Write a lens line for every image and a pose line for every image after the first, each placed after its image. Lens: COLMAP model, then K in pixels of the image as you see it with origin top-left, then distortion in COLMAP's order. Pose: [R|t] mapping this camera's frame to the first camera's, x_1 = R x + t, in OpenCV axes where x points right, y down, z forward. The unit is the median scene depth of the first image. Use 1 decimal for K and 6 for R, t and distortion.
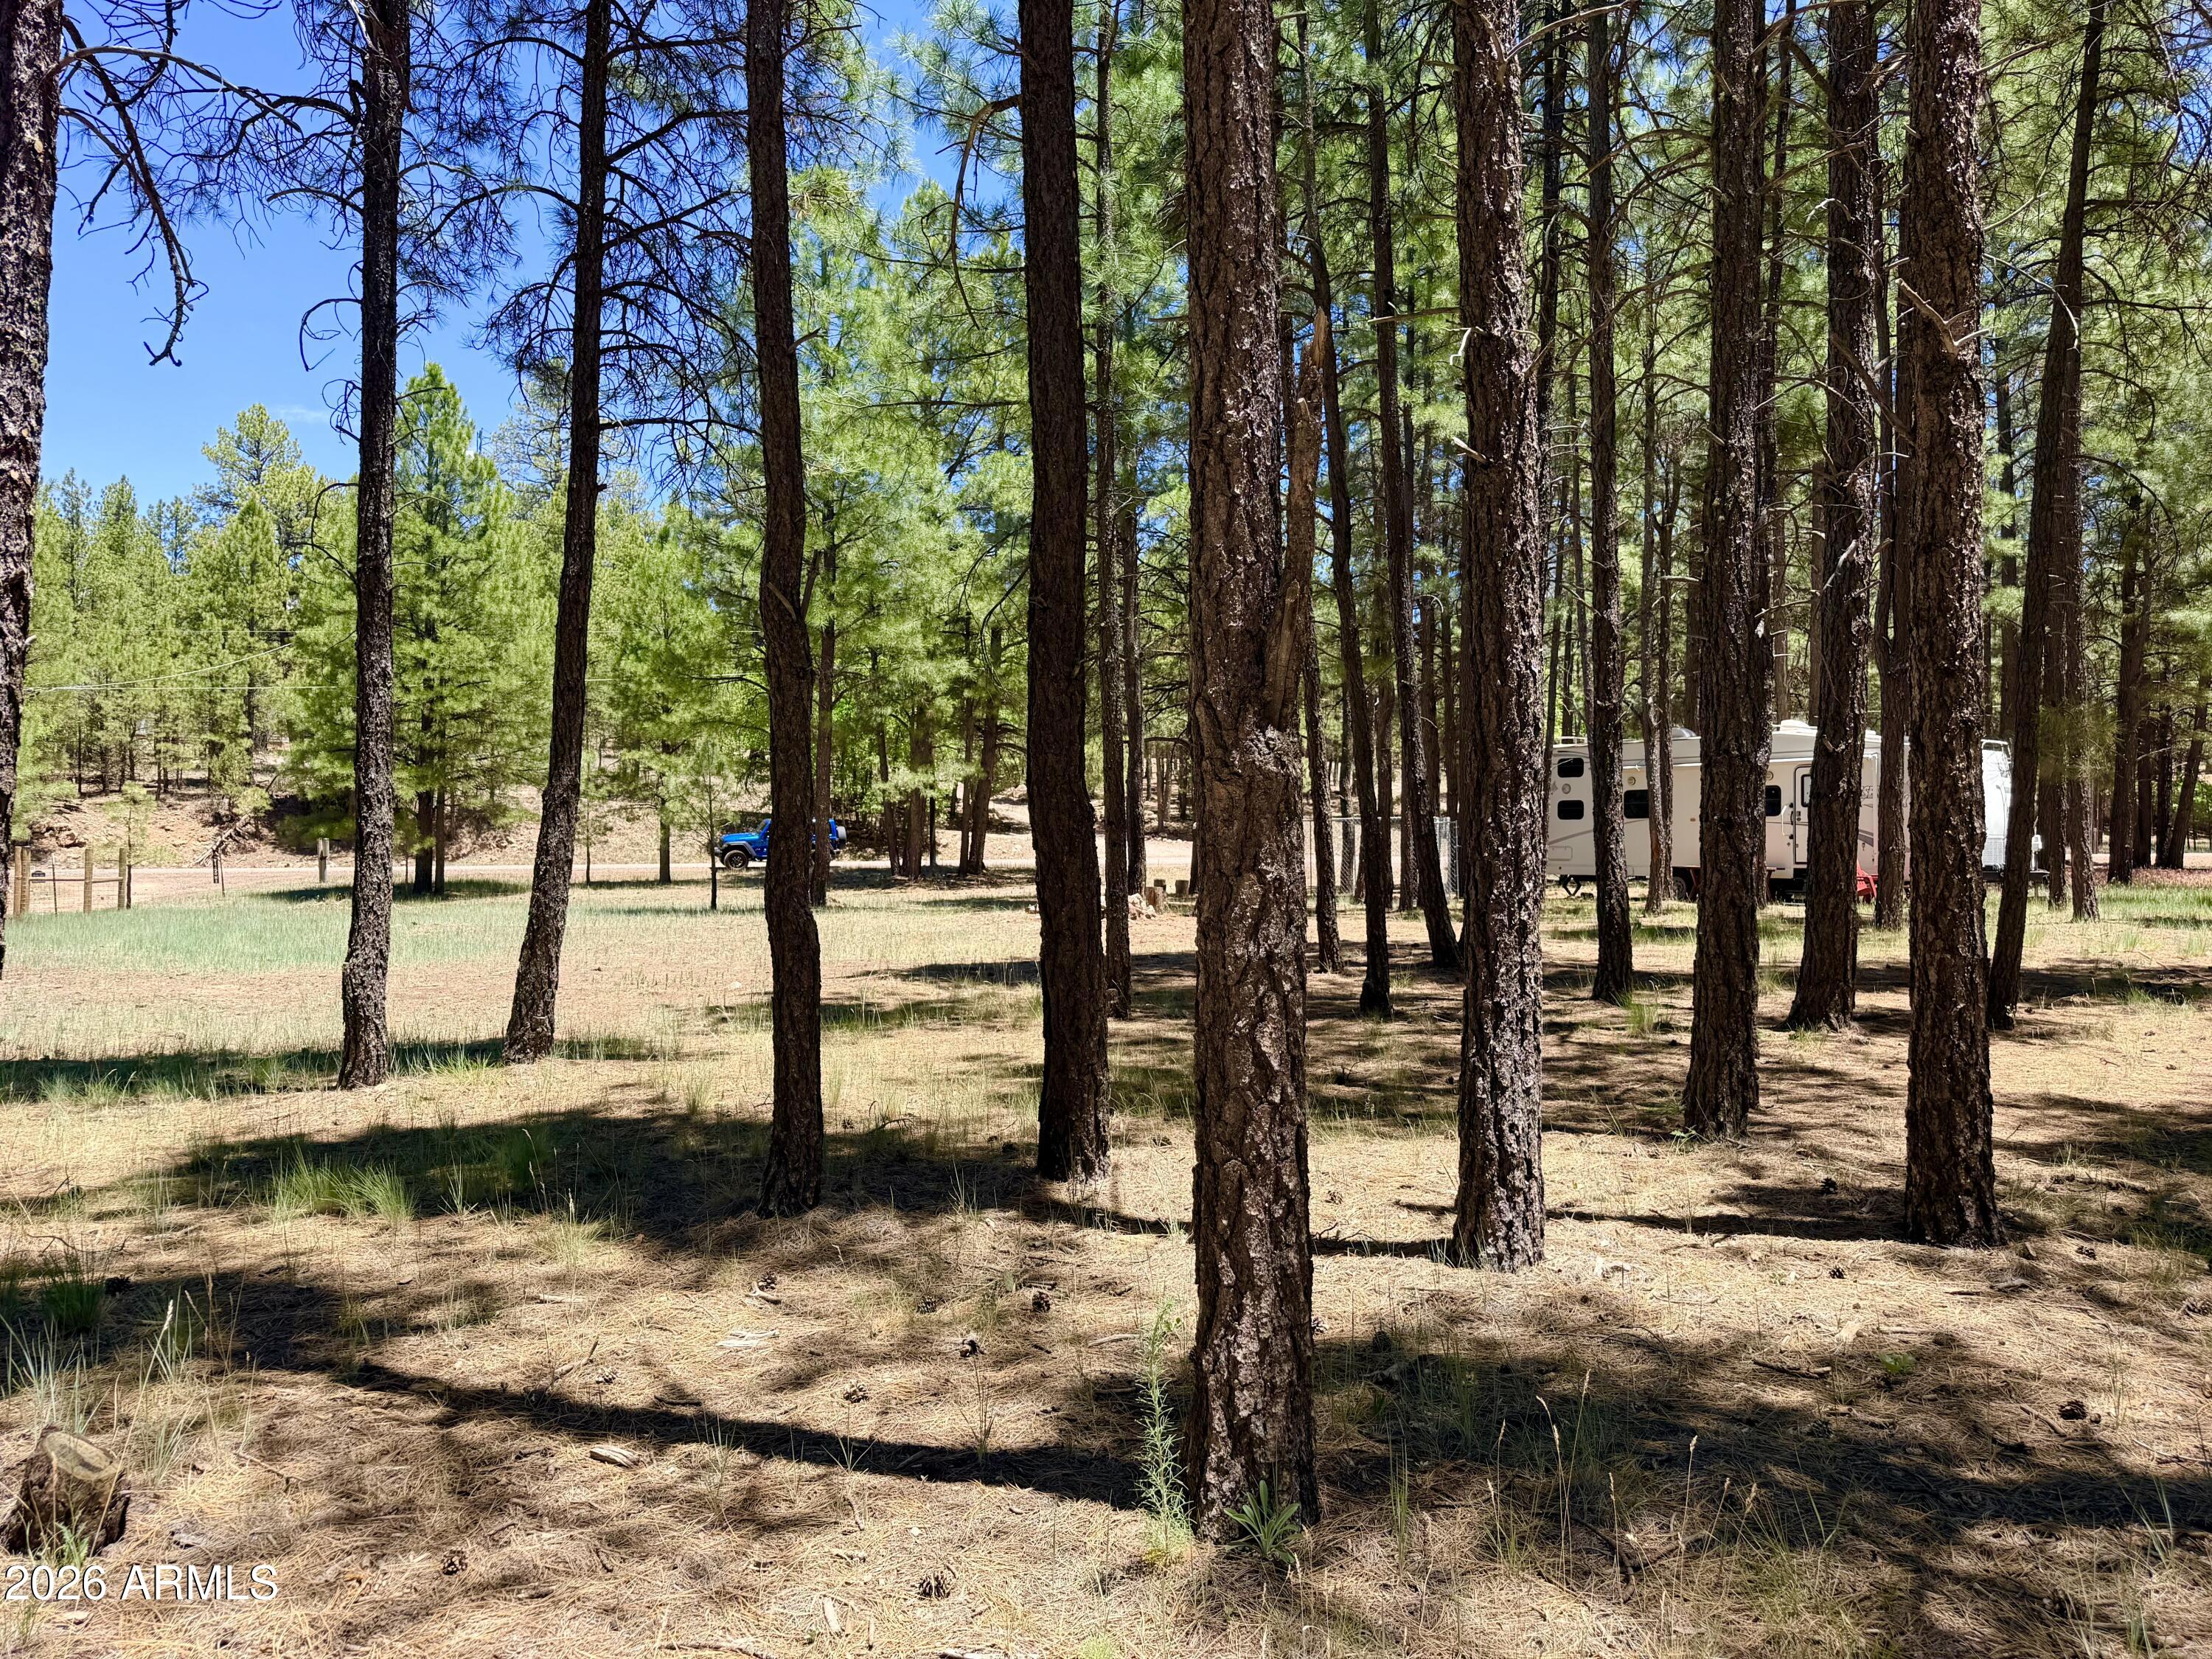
lens RADIAL K [[1565.2, 0, 1104.6], [0, 1565.2, 840.6], [0, 0, 1]] dist [0.003431, 0.005909]
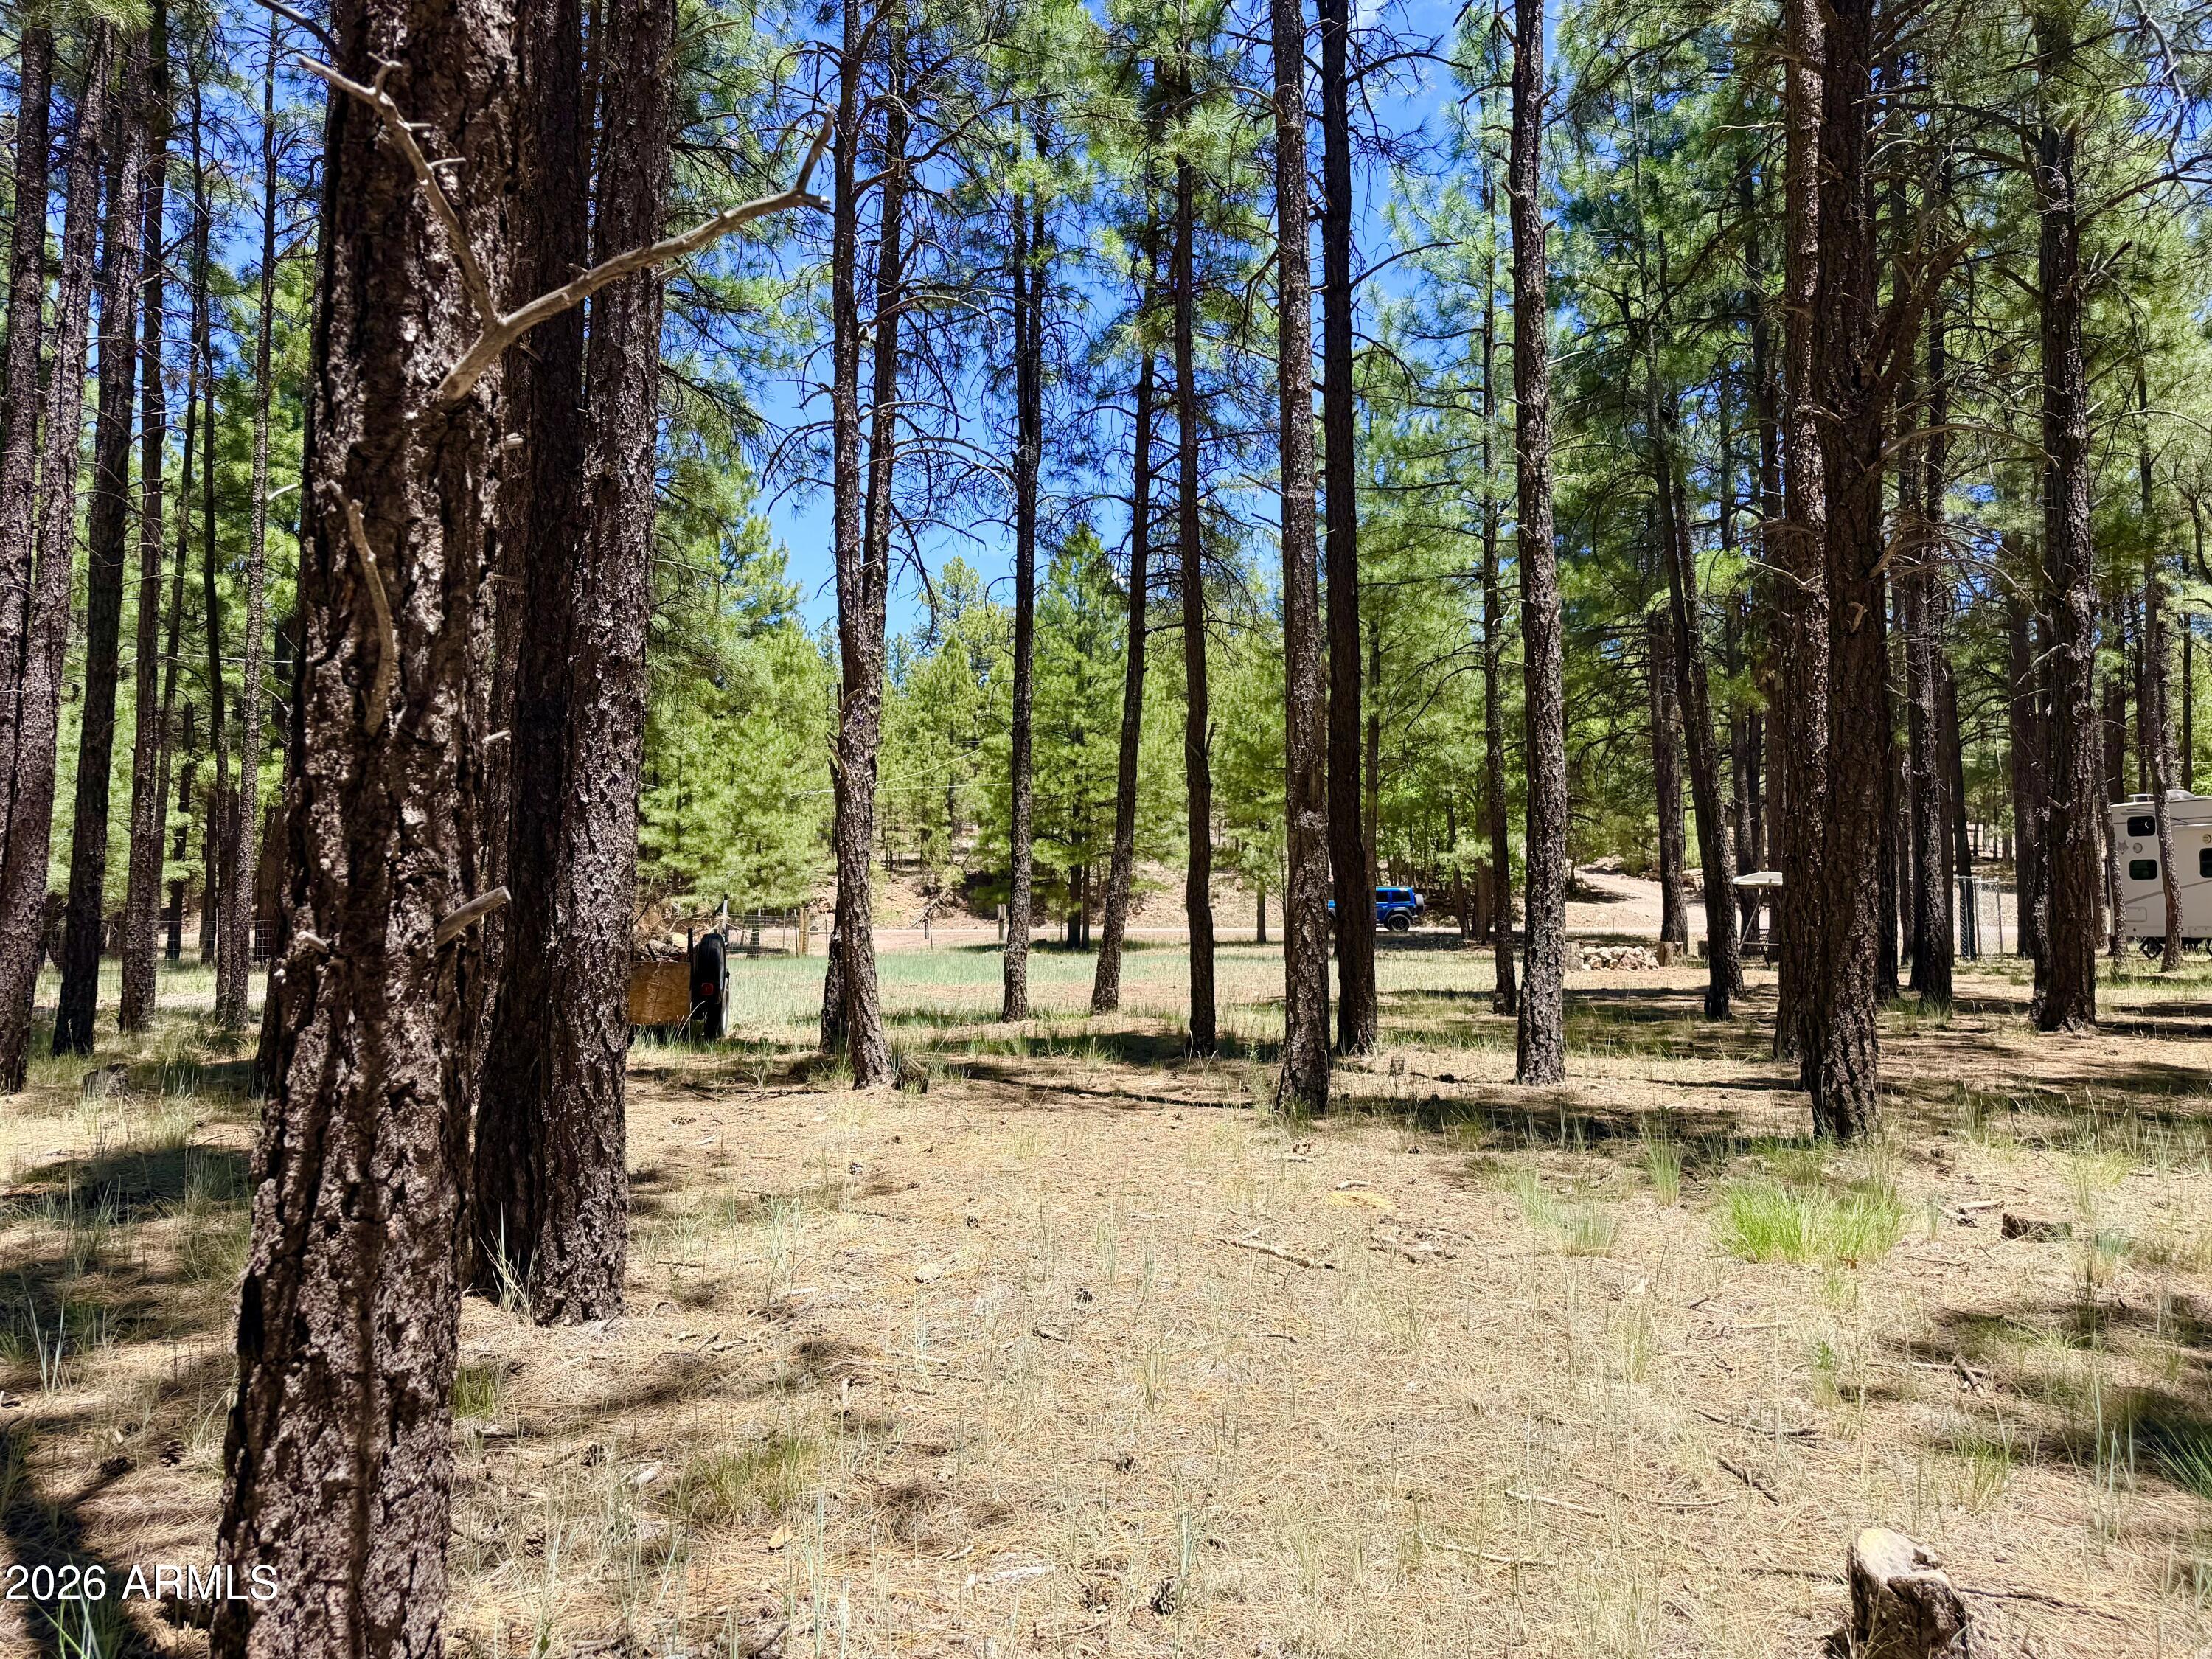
lens RADIAL K [[1535.2, 0, 1098.4], [0, 1535.2, 819.5], [0, 0, 1]] dist [0.090526, -0.143533]
pose [[0.920564, -0.023450, -0.389886, 0.055843], [-0.000782, 0.998084, -0.061877, 0.007002], [0.390590, 0.057266, 0.918782, -0.107526]]
